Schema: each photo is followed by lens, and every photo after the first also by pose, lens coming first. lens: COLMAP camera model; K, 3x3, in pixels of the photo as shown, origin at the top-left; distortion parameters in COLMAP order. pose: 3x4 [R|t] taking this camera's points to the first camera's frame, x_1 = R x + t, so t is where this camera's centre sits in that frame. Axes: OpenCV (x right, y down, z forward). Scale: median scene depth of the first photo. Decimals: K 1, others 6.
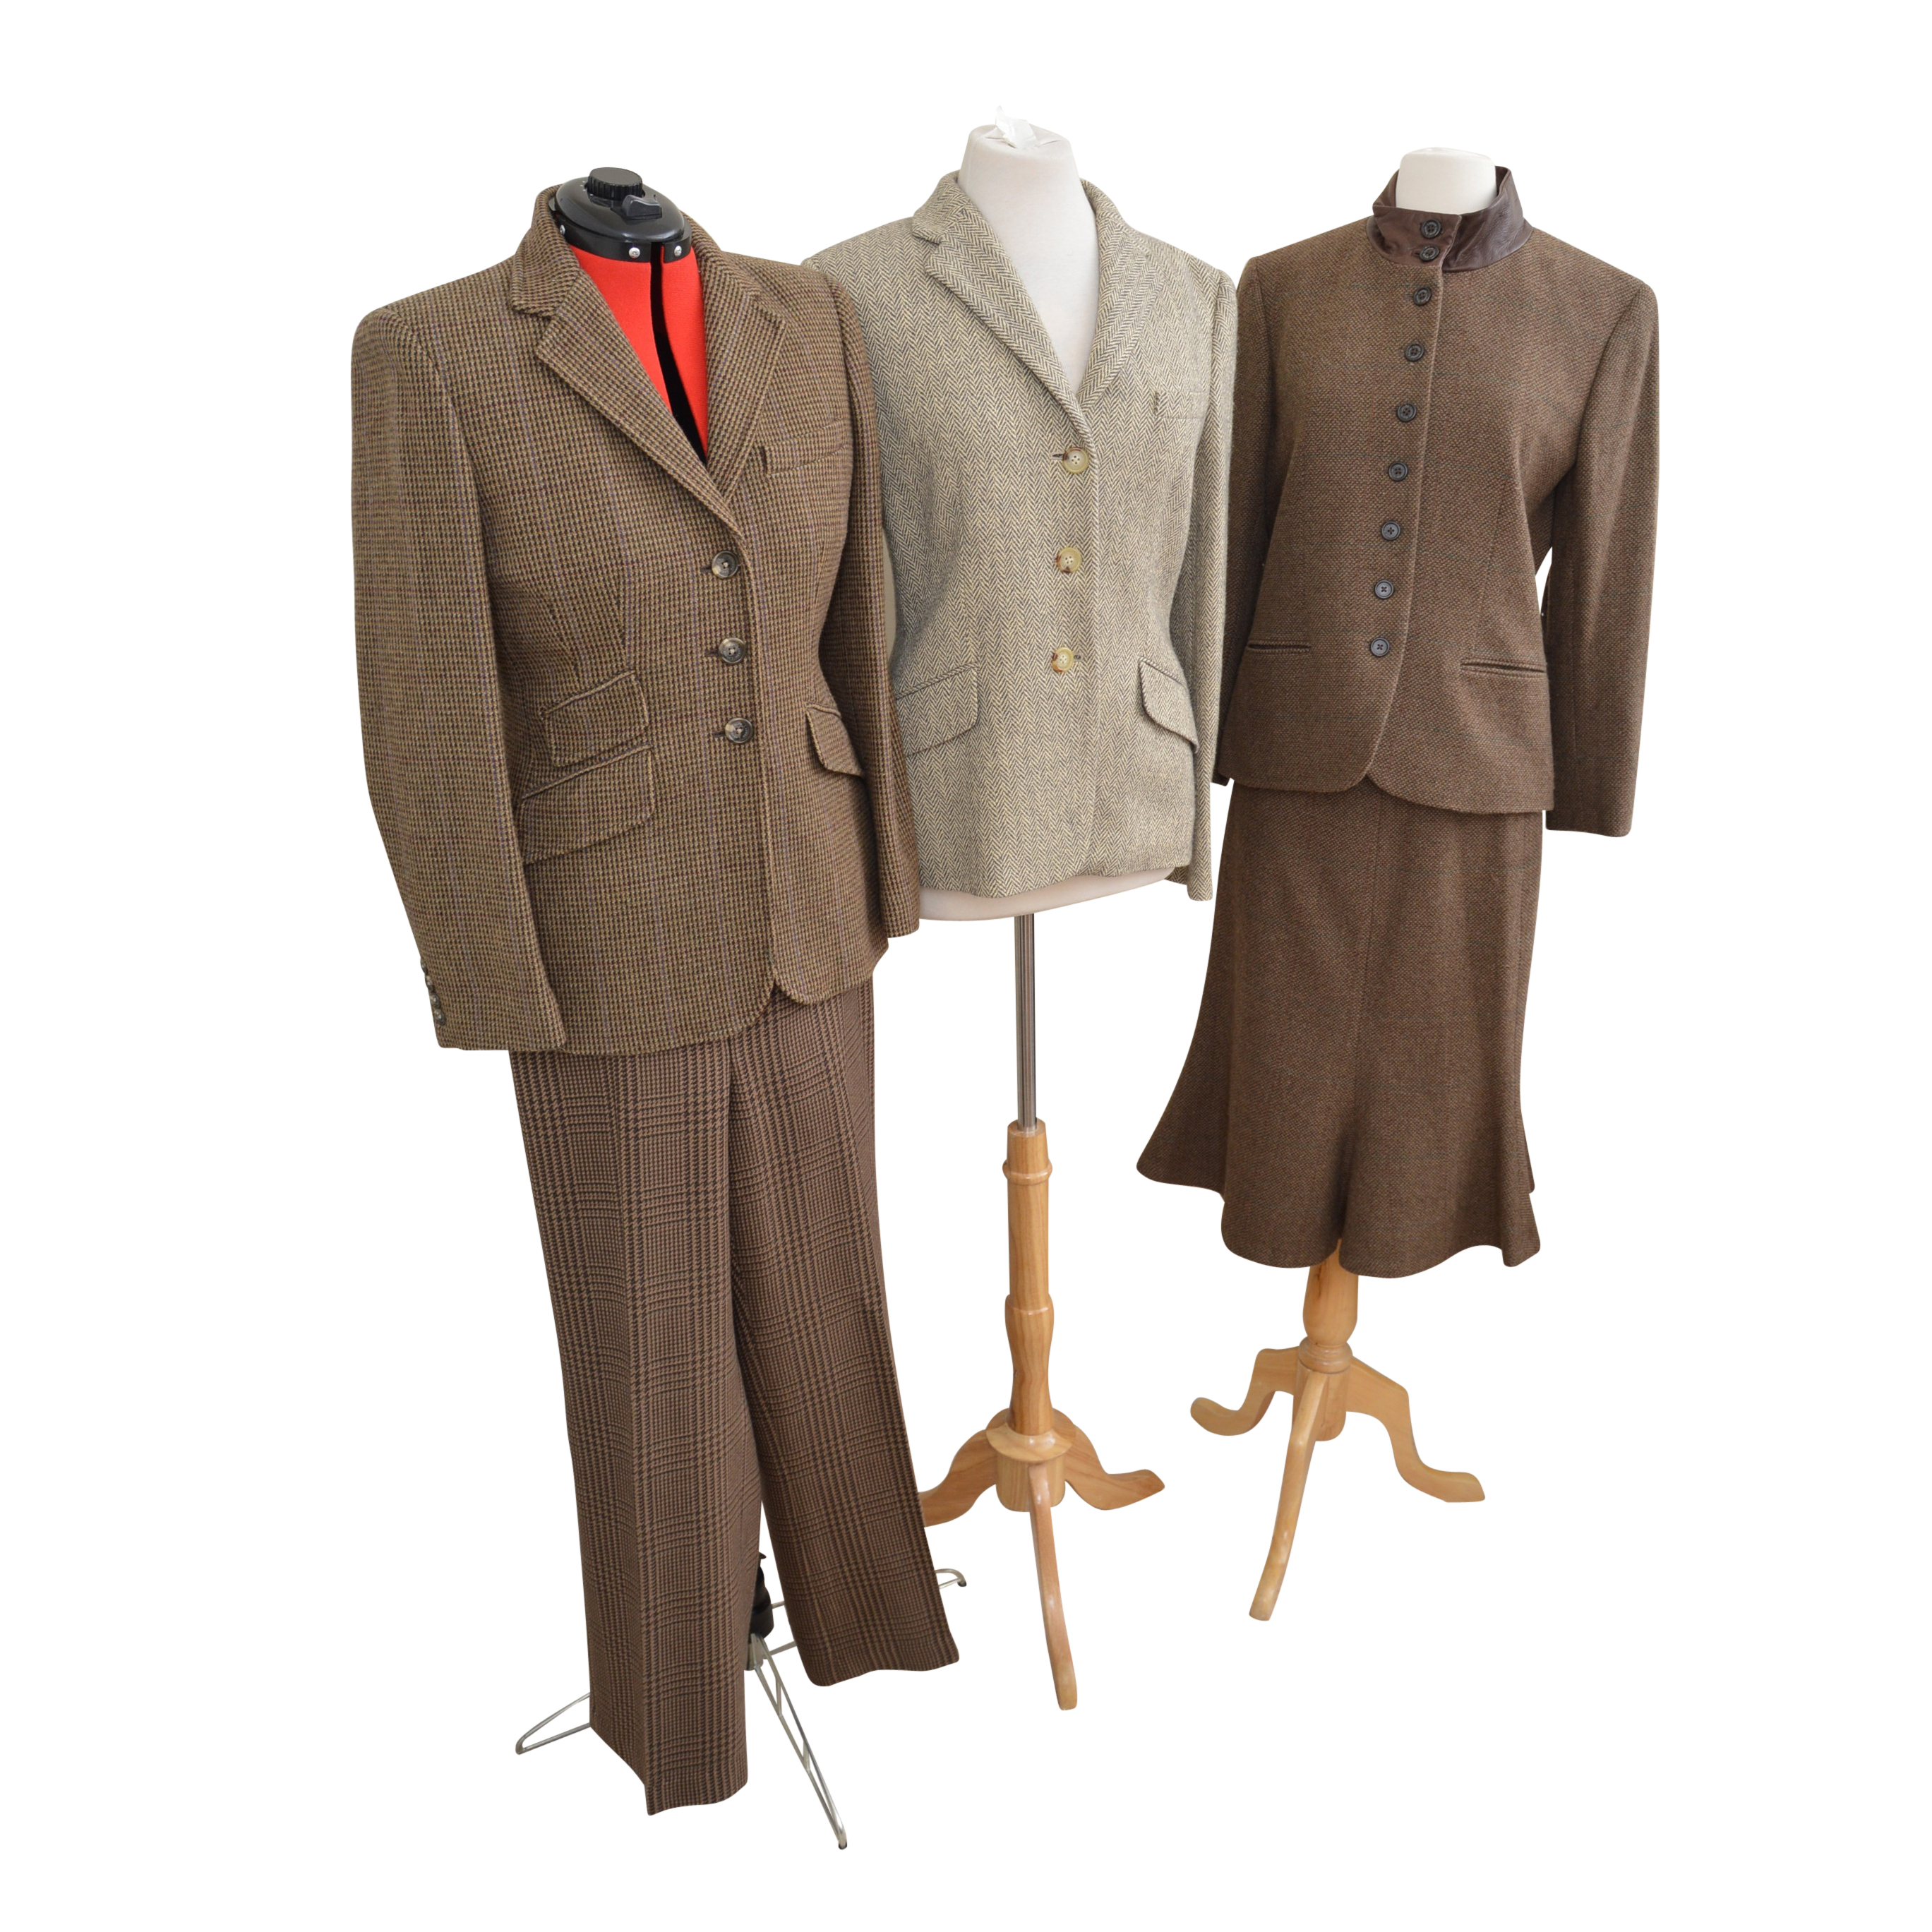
lens RADIAL K [[1766.8, 0, 1035.0], [0, 1766.8, 918.6], [0, 0, 1]] dist [-0.076614, 0.000000]
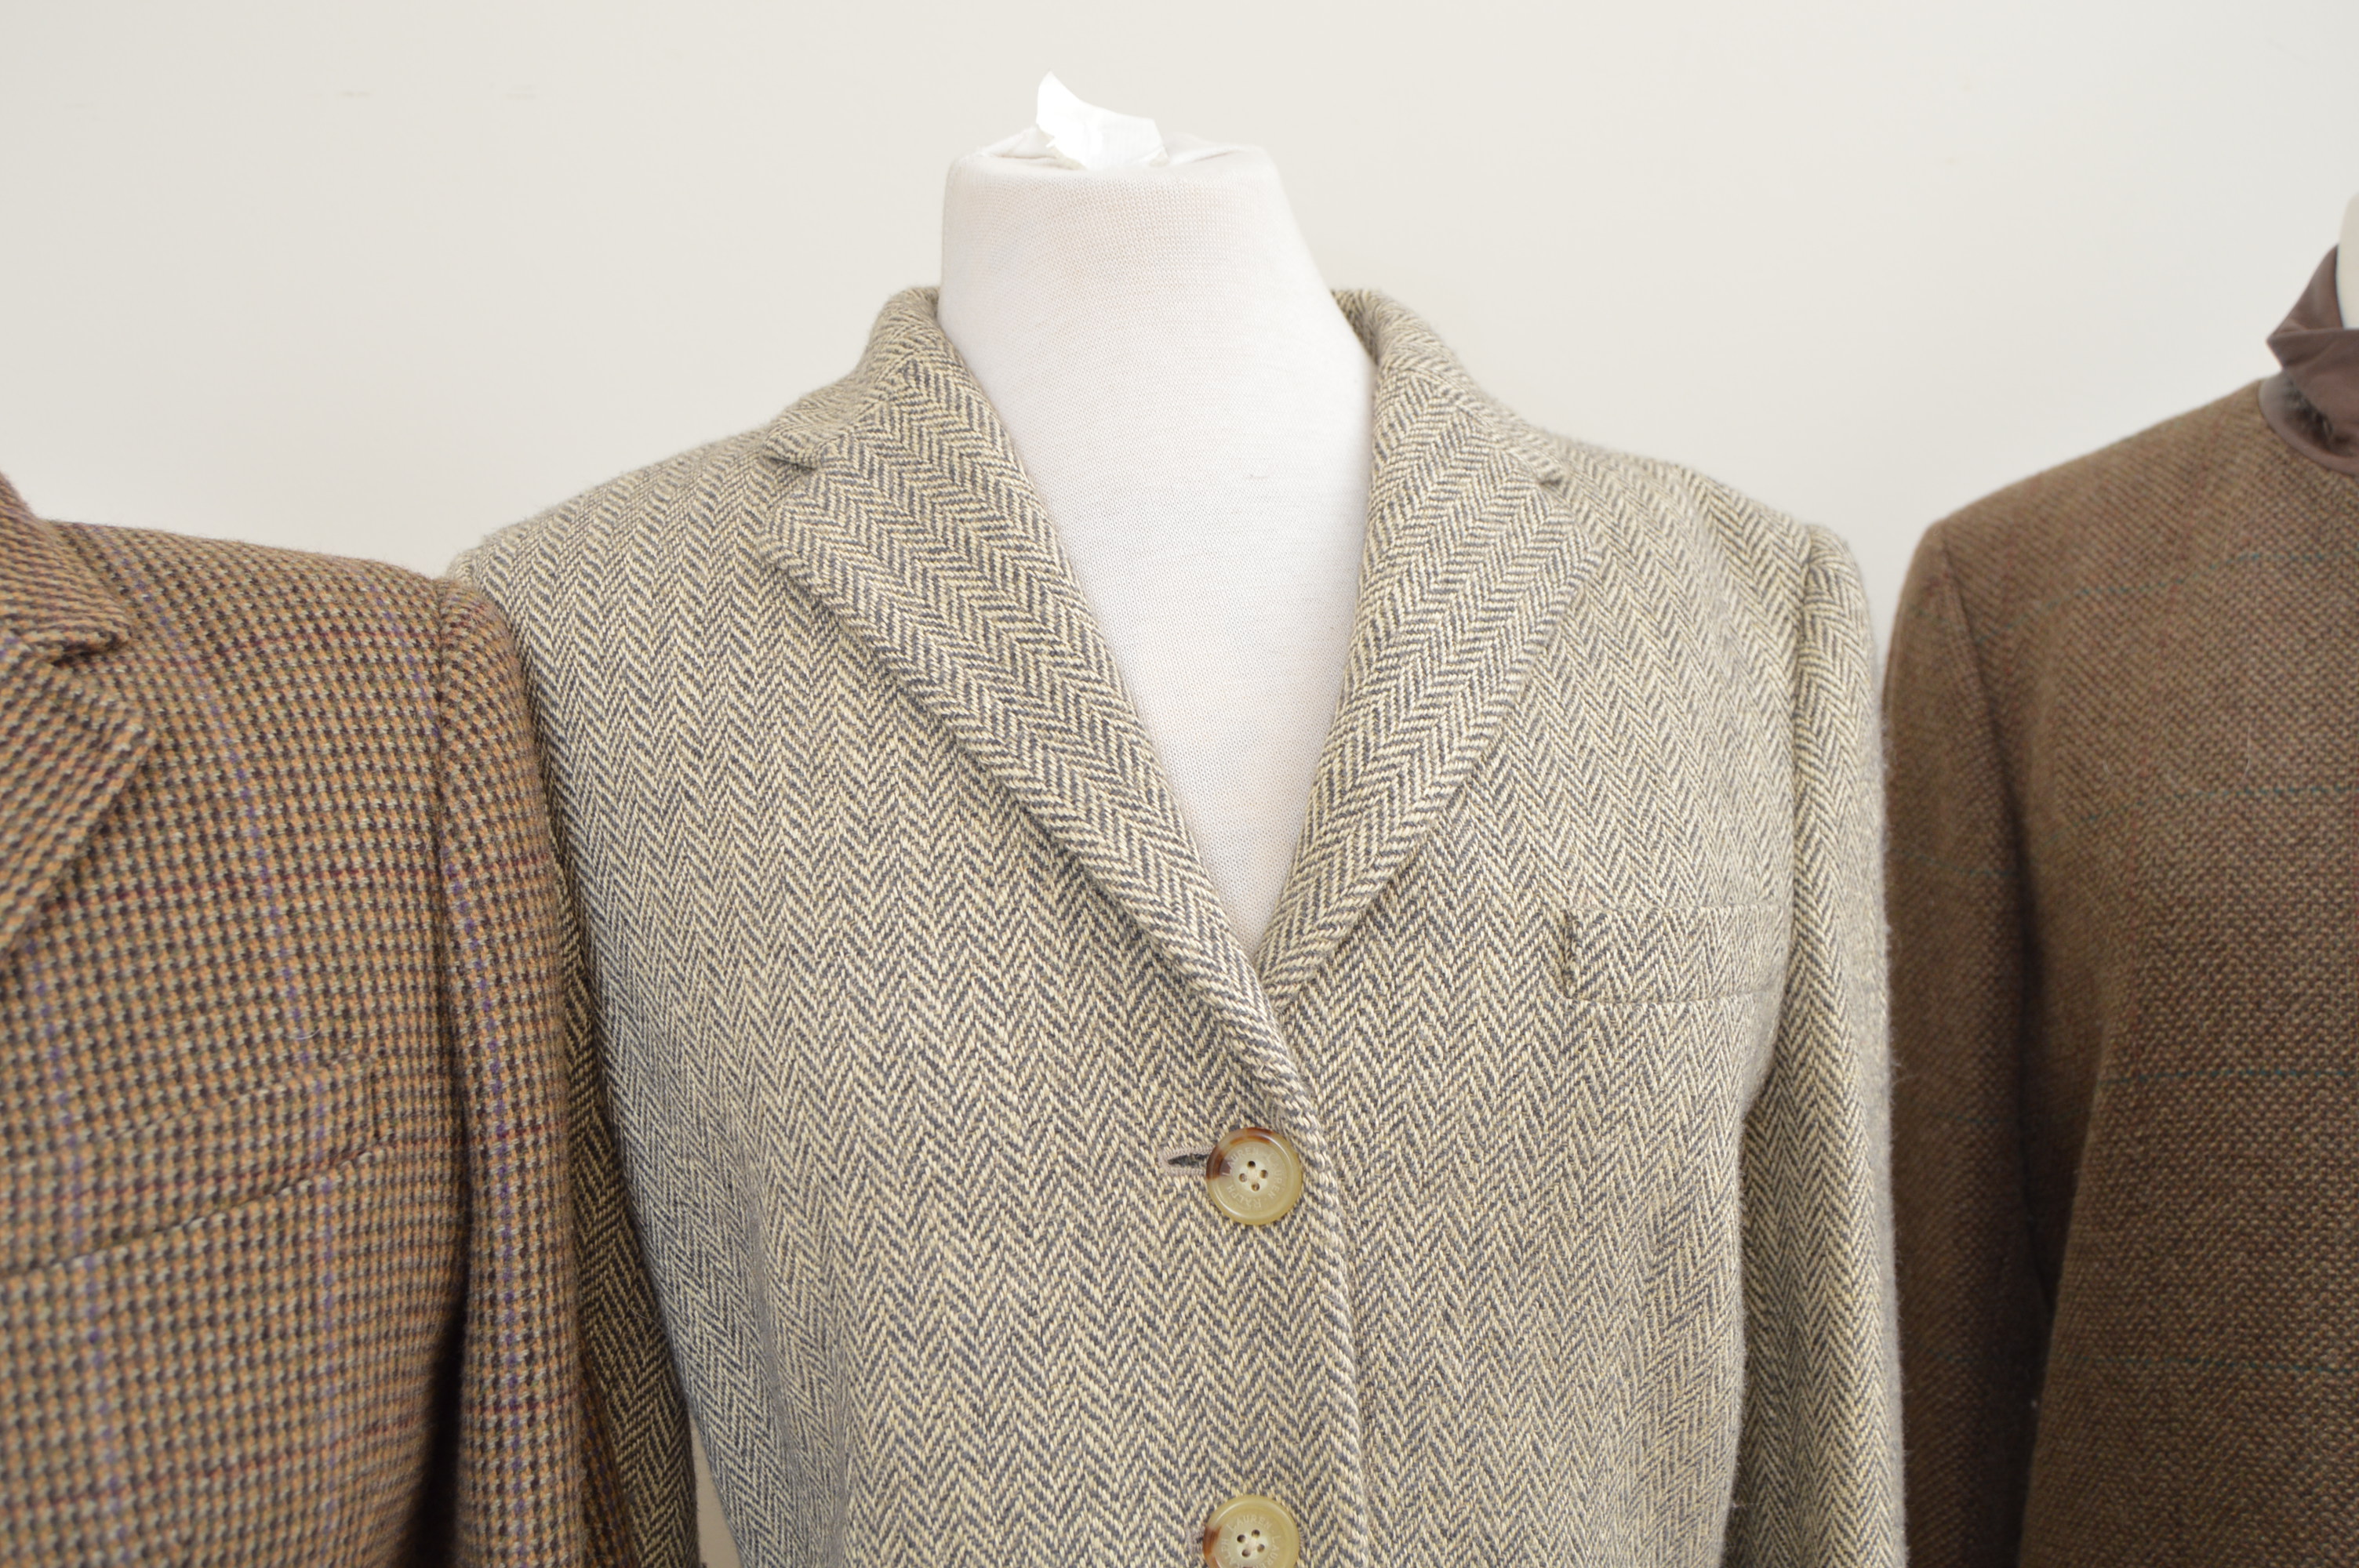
lens RADIAL K [[2325.8, 0, 1177.1], [0, 2325.8, 782.7], [0, 0, 1]] dist [-0.062148, 0.000000]
pose [[0.972424, -0.050011, -0.227796, 0.096799], [-0.027801, 0.944917, -0.326128, -0.205156], [0.231559, 0.323468, 0.917469, 0.664249]]
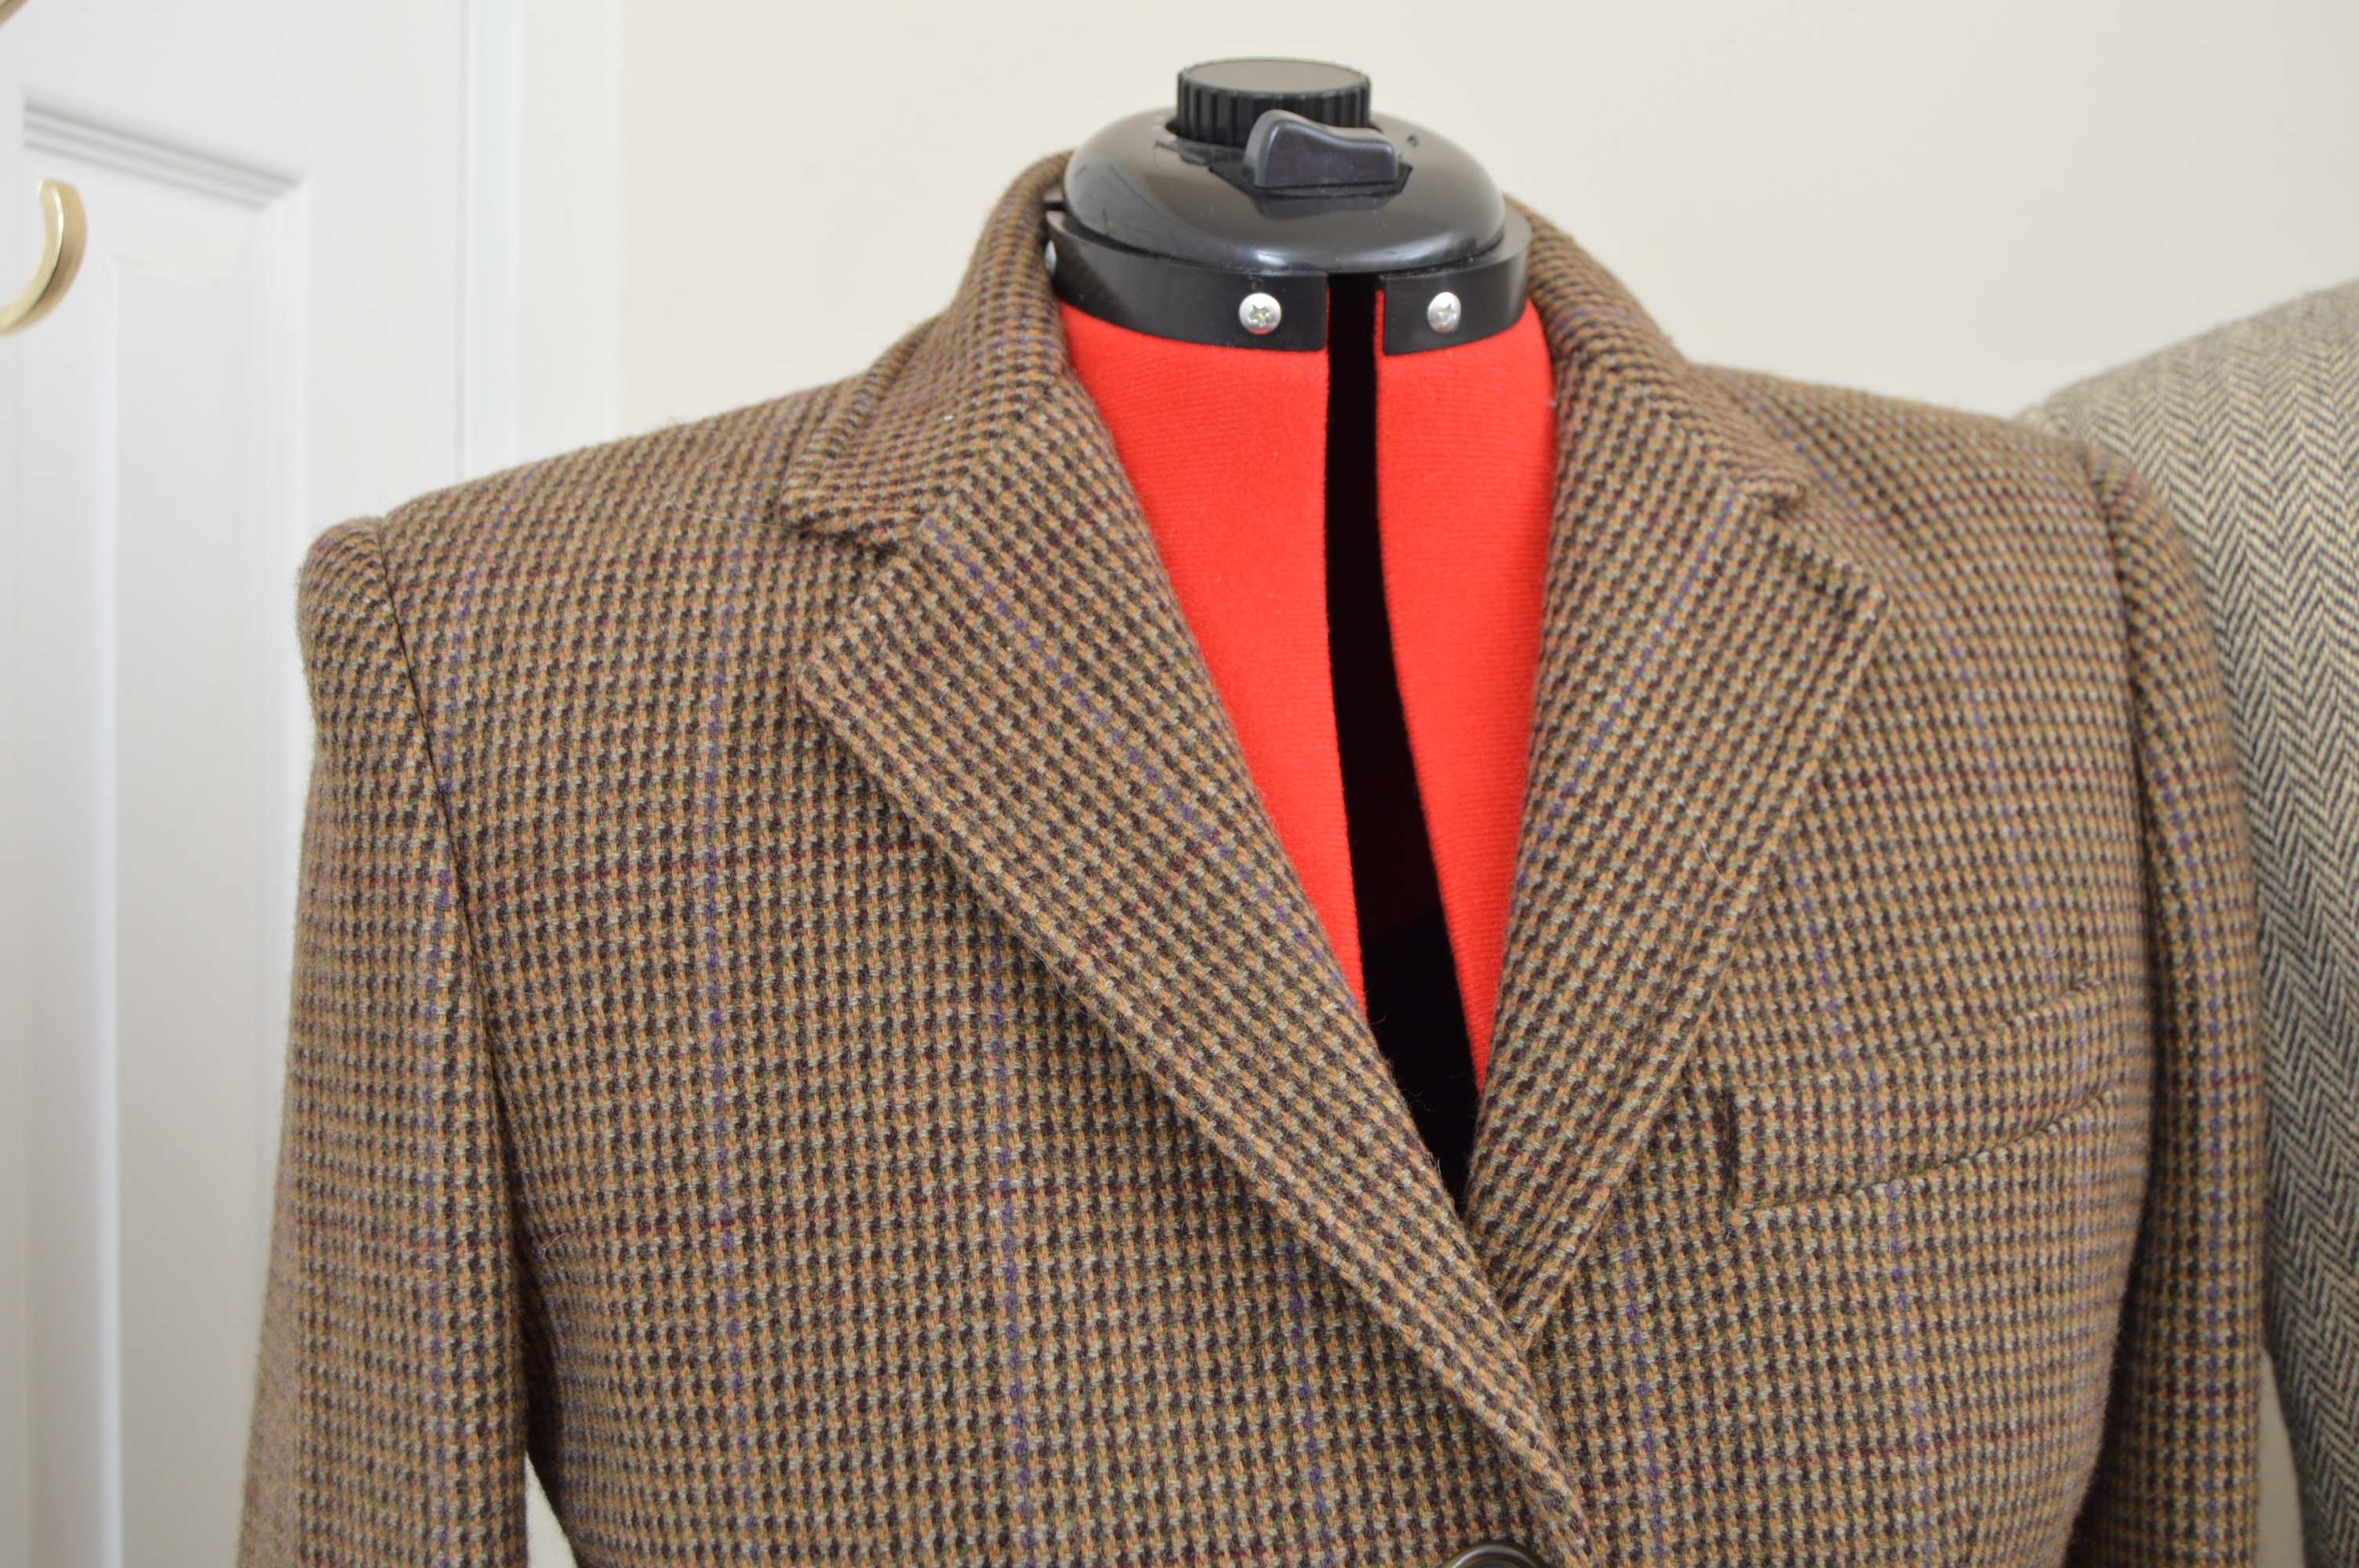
lens RADIAL K [[2668.4, 0, 1176.9], [0, 2668.4, 781.7], [0, 0, 1]] dist [-0.052278, 0.000000]
pose [[0.881664, 0.018389, -0.471520, -0.049661], [-0.162579, 0.949898, -0.266951, -0.187287], [0.442986, 0.312020, 0.840480, 0.609473]]
